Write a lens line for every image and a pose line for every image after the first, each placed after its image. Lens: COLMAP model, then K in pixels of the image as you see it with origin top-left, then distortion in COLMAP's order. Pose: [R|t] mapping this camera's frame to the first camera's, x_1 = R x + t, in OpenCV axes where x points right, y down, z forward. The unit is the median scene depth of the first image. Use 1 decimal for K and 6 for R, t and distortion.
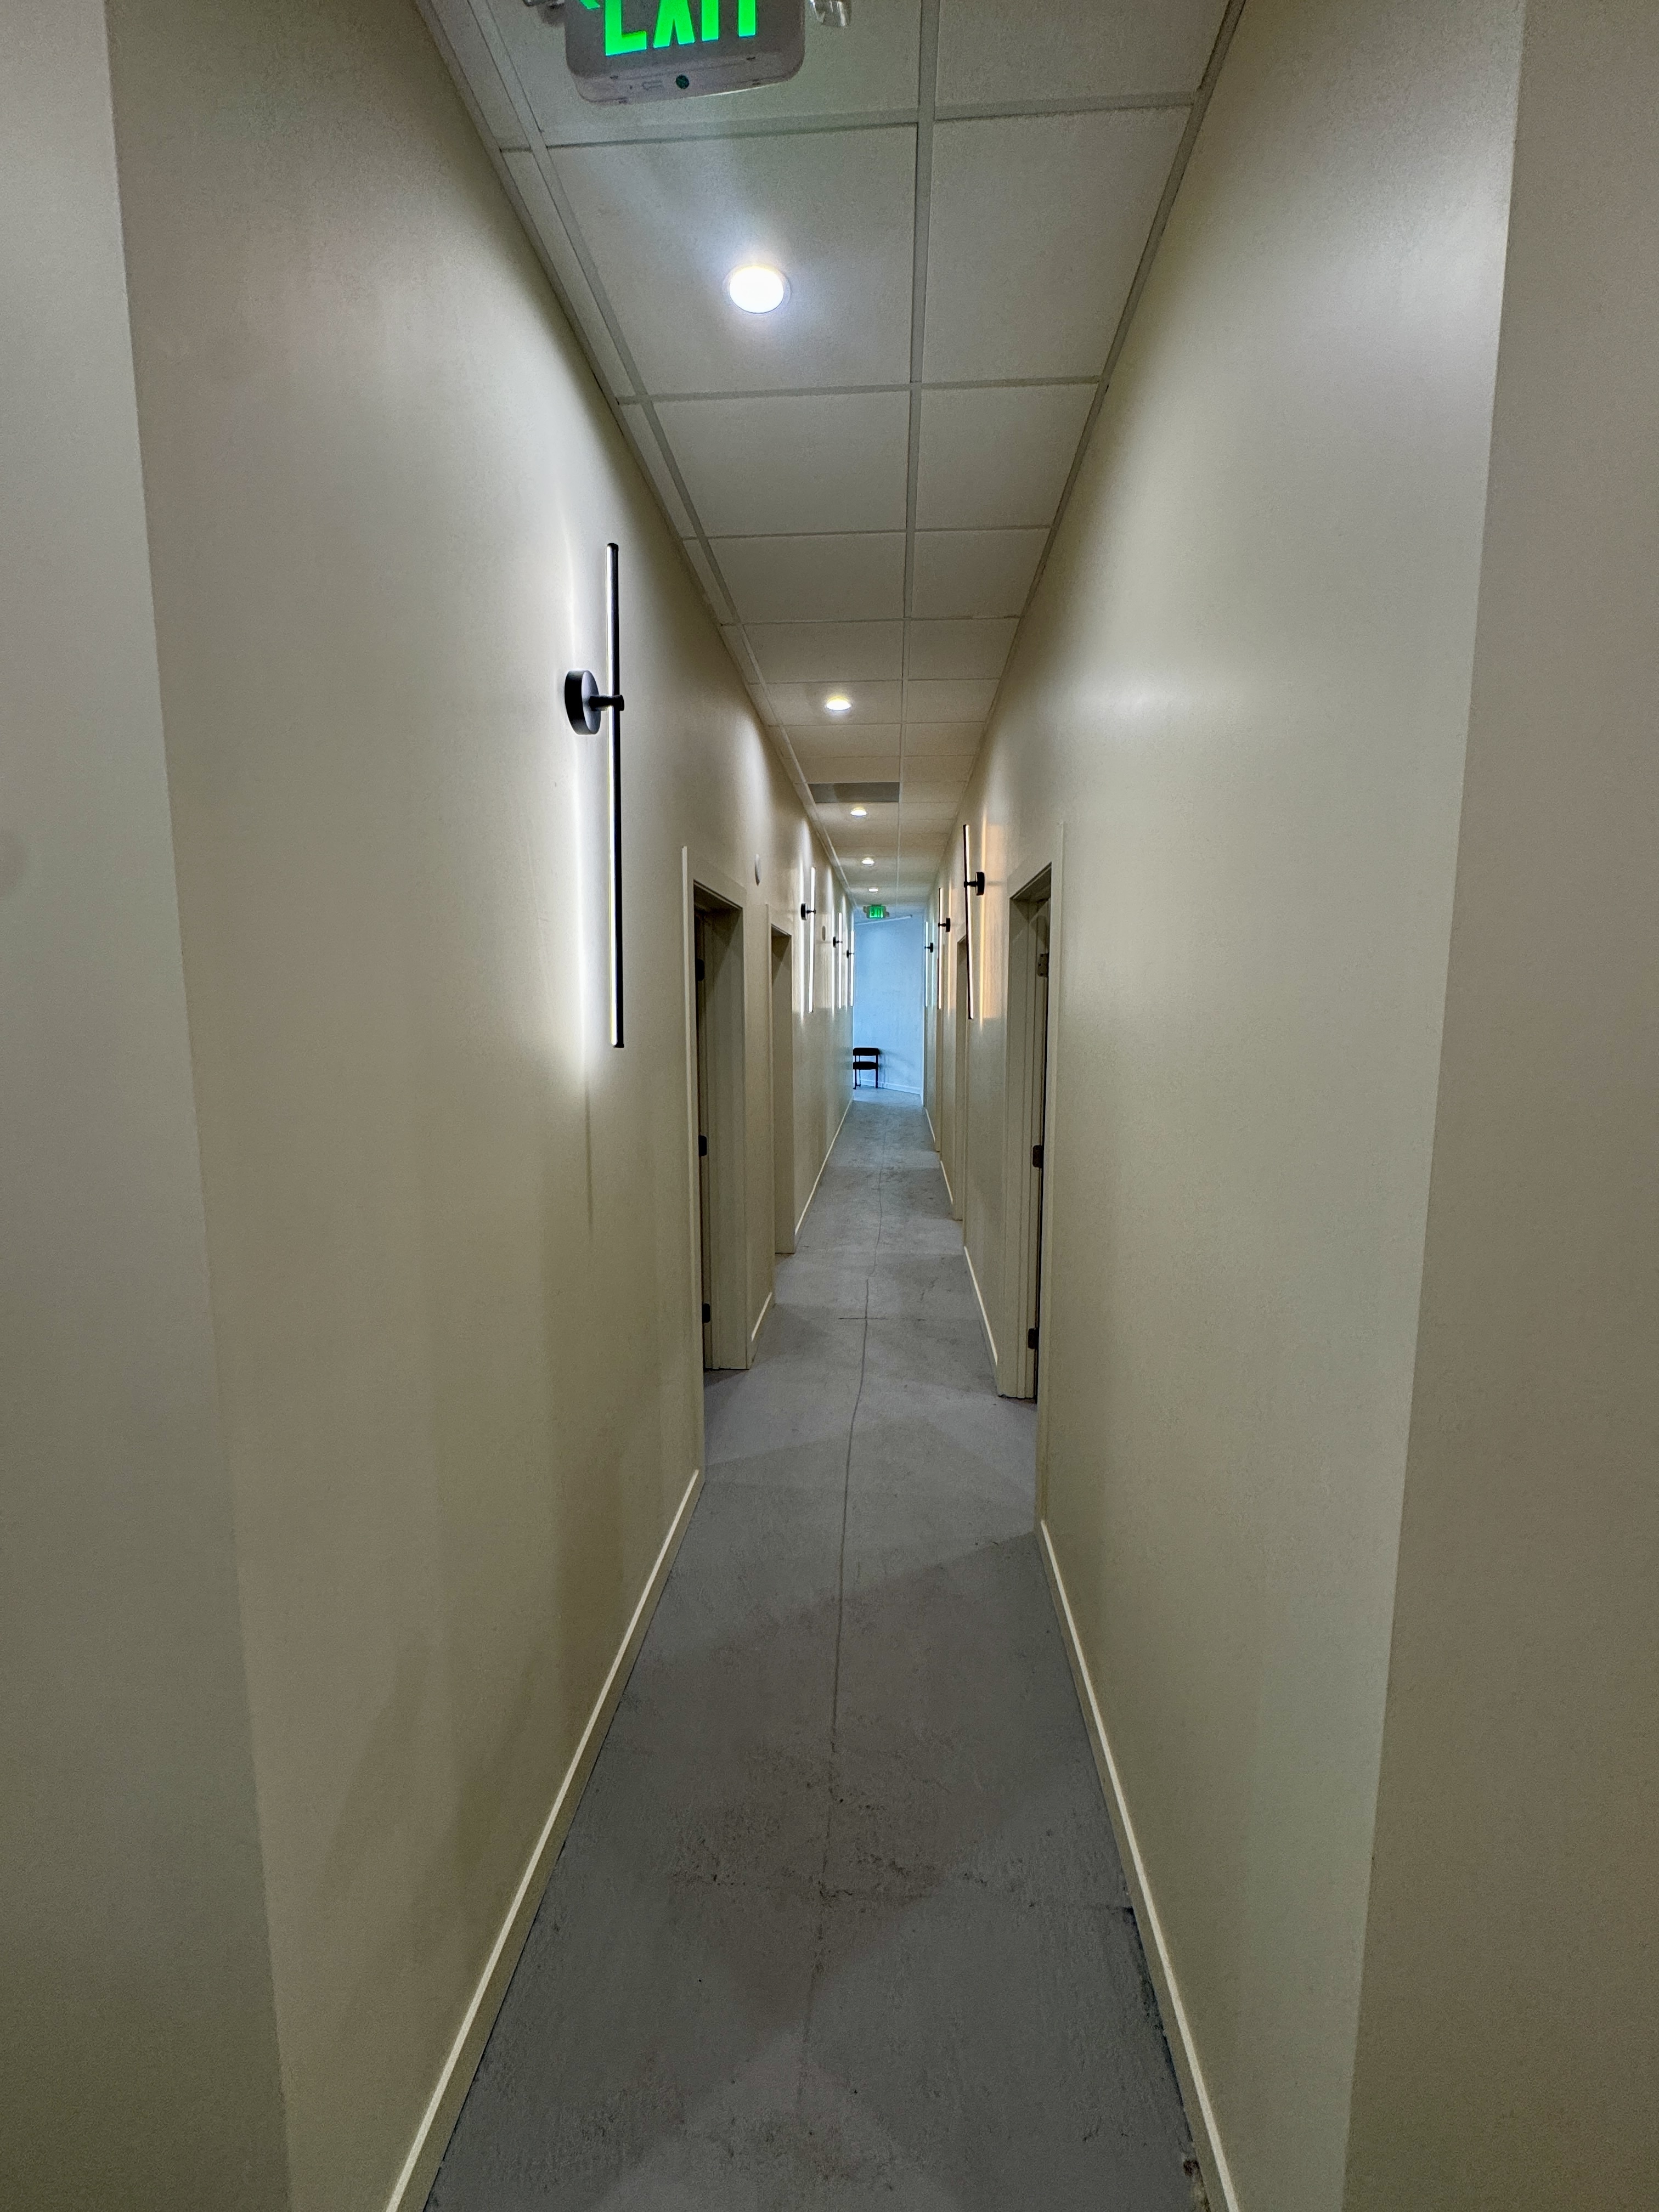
lens RADIAL K [[880.4, 0, 827.8], [0, 880.4, 1104.3], [0, 0, 1]] dist [0.000048, 0.000177]
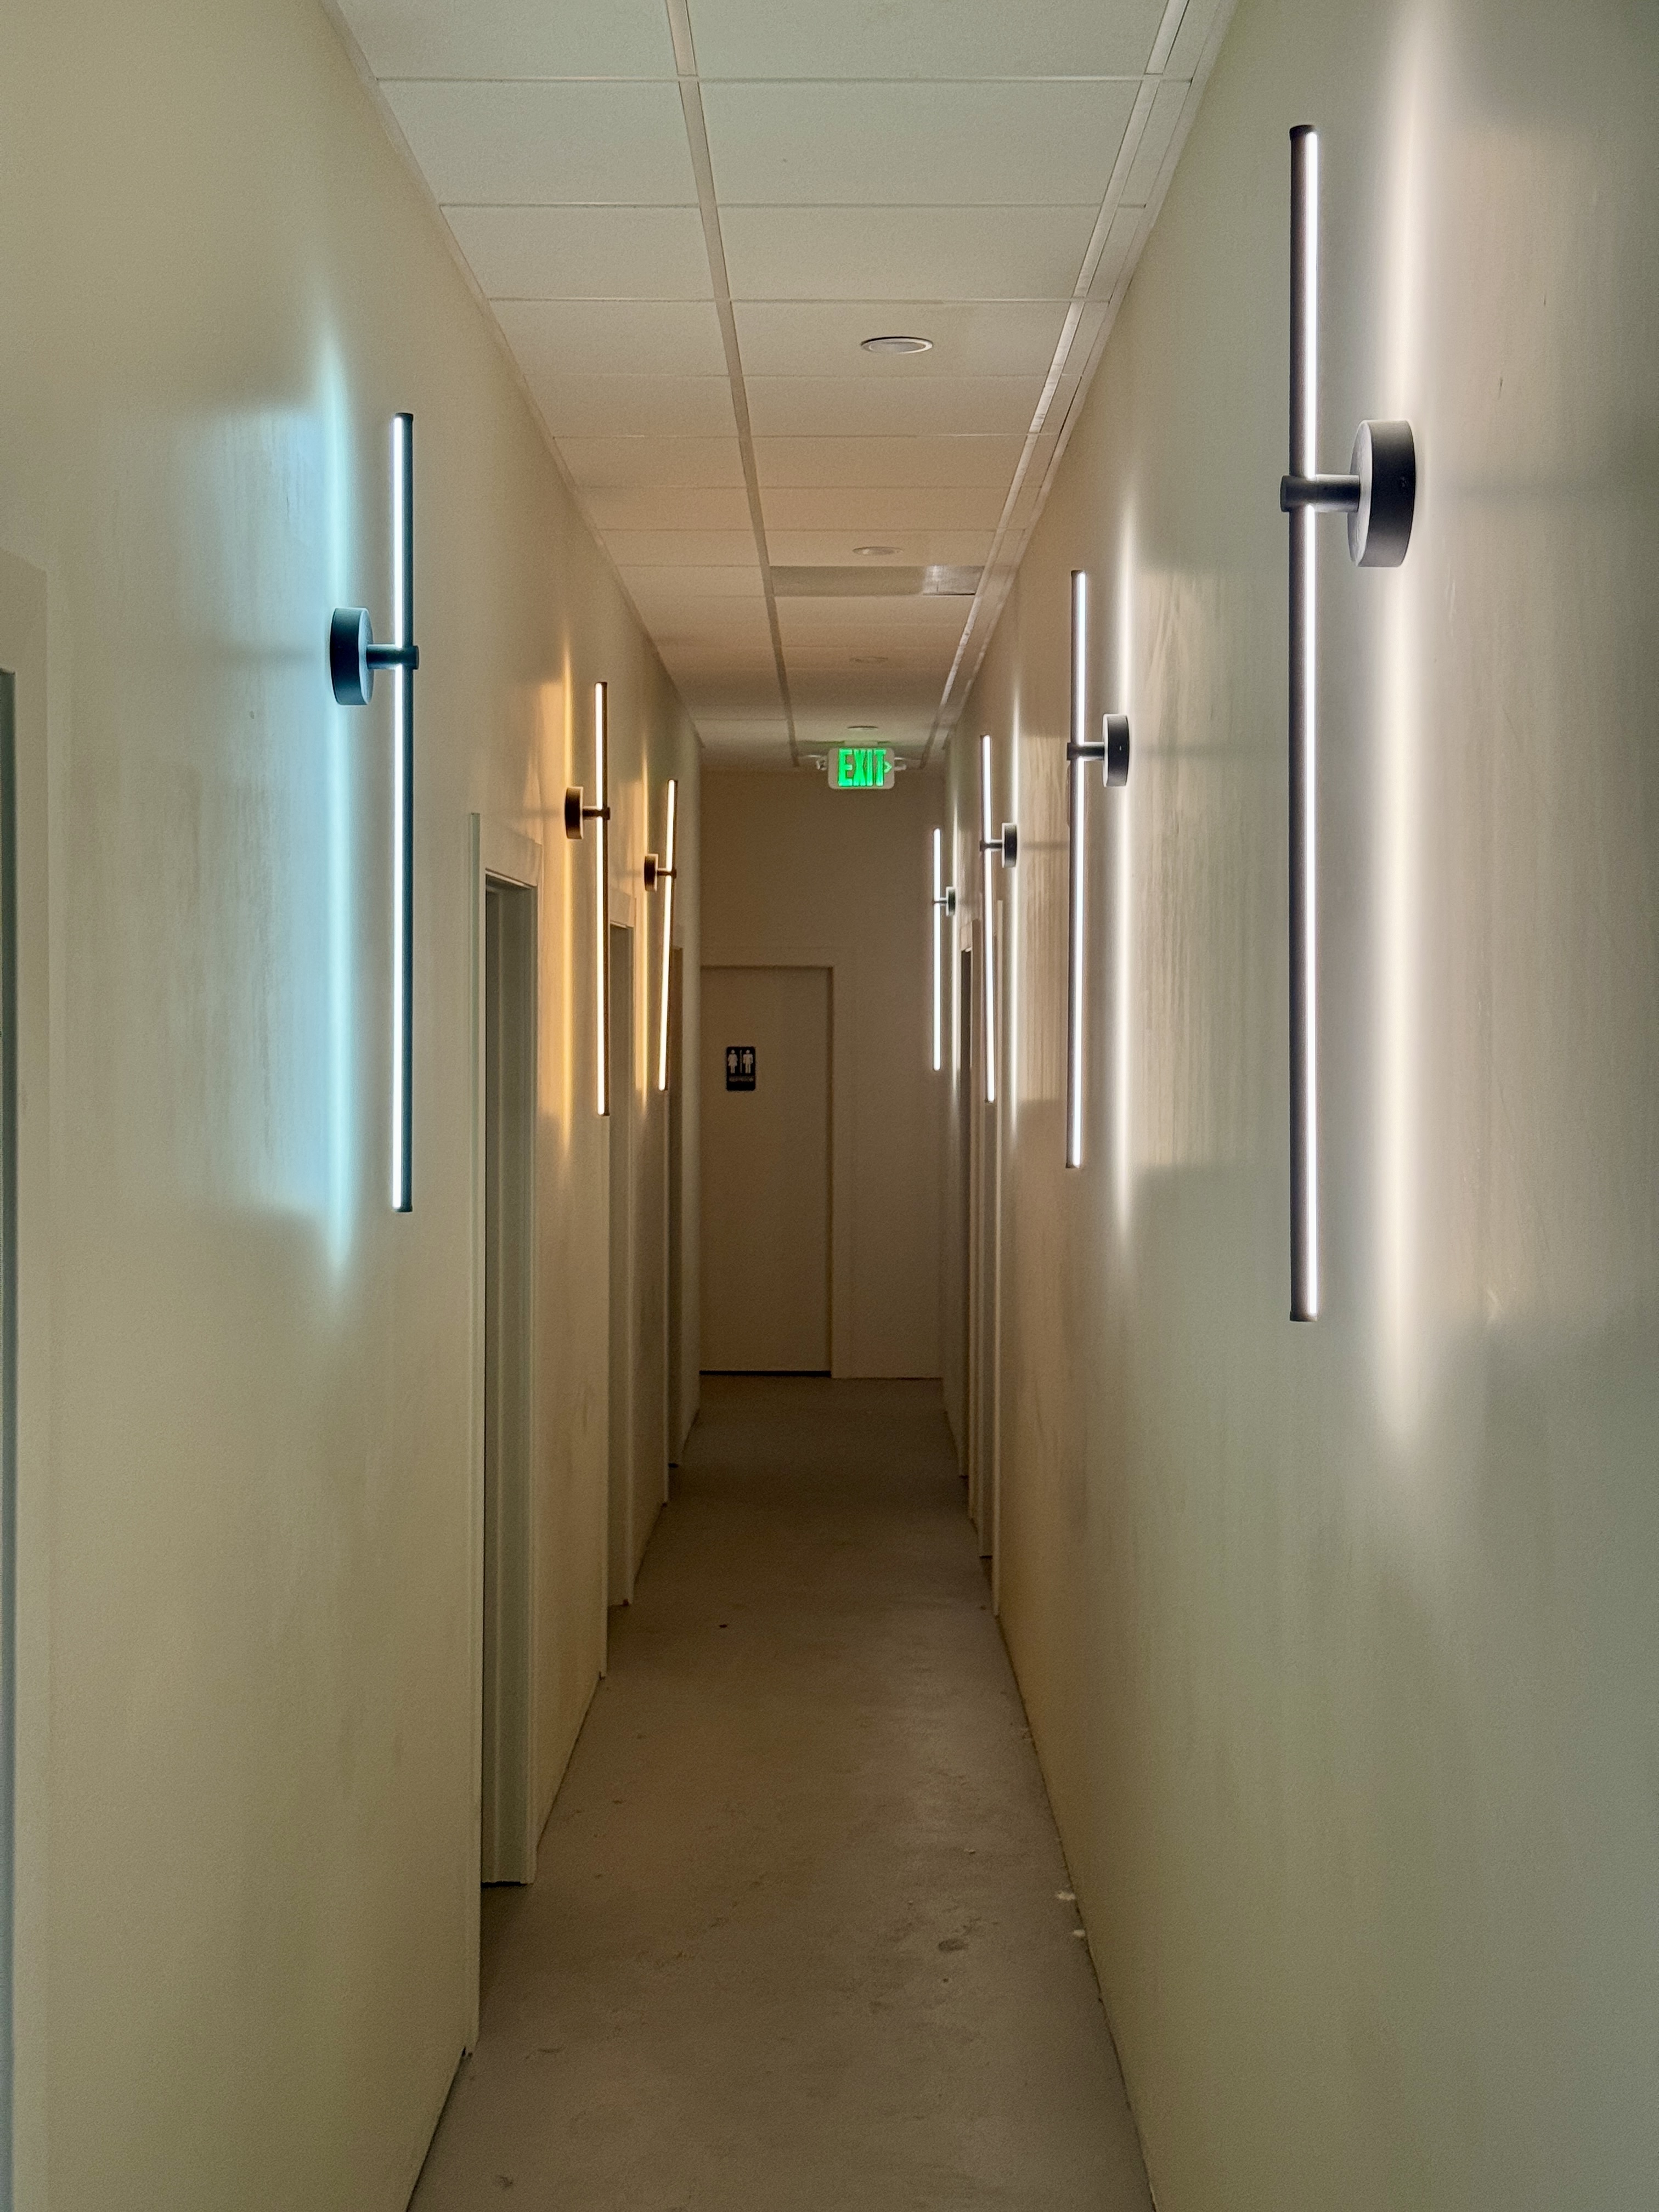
lens RADIAL K [[3095.1, 0, 829.8], [0, 3095.1, 1105.8], [0, 0, 1]] dist [0.005122, 0.000000]
pose [[0.997513, -0.012232, 0.069410, -0.063319], [0.019331, 0.994541, -0.102541, 0.054970], [-0.067777, 0.103627, 0.992304, -0.728605]]
